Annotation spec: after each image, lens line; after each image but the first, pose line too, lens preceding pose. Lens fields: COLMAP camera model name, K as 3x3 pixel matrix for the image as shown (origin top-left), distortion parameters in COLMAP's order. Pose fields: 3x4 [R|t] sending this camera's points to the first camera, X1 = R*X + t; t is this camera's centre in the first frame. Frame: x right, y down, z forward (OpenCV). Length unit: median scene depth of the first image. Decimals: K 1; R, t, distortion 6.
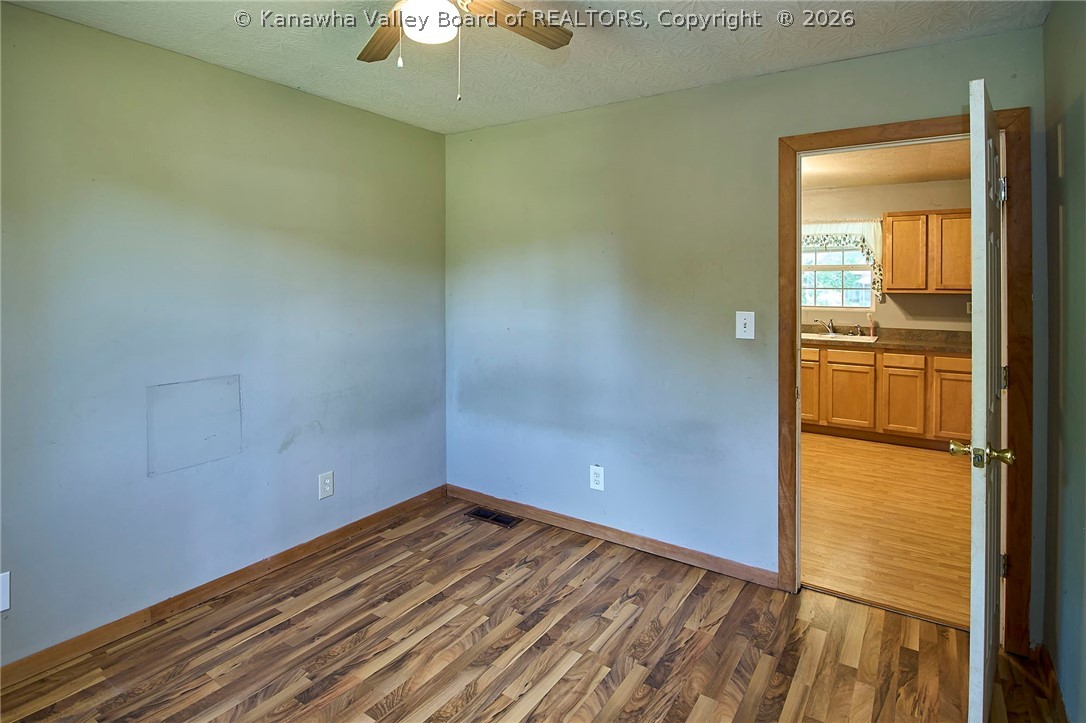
lens RADIAL K [[554.0, 0, 538.7], [0, 554.0, 360.3], [0, 0, 1]] dist [-0.002469, -0.000827]
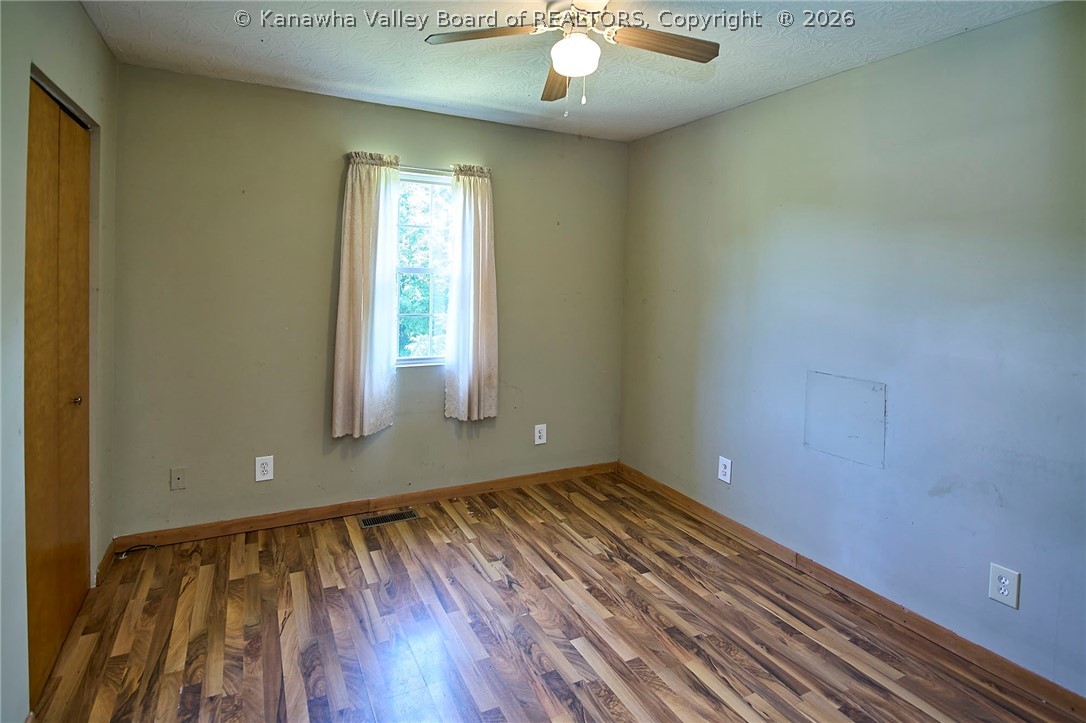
lens RADIAL K [[554.0, 0, 537.4], [0, 554.0, 363.0], [0, 0, 1]] dist [-0.002469, -0.000827]
pose [[-0.466469, 0.121864, -0.876103, 0.580611], [-0.141200, 0.967504, 0.209757, -0.130617], [0.873195, 0.221551, -0.434104, 0.968449]]
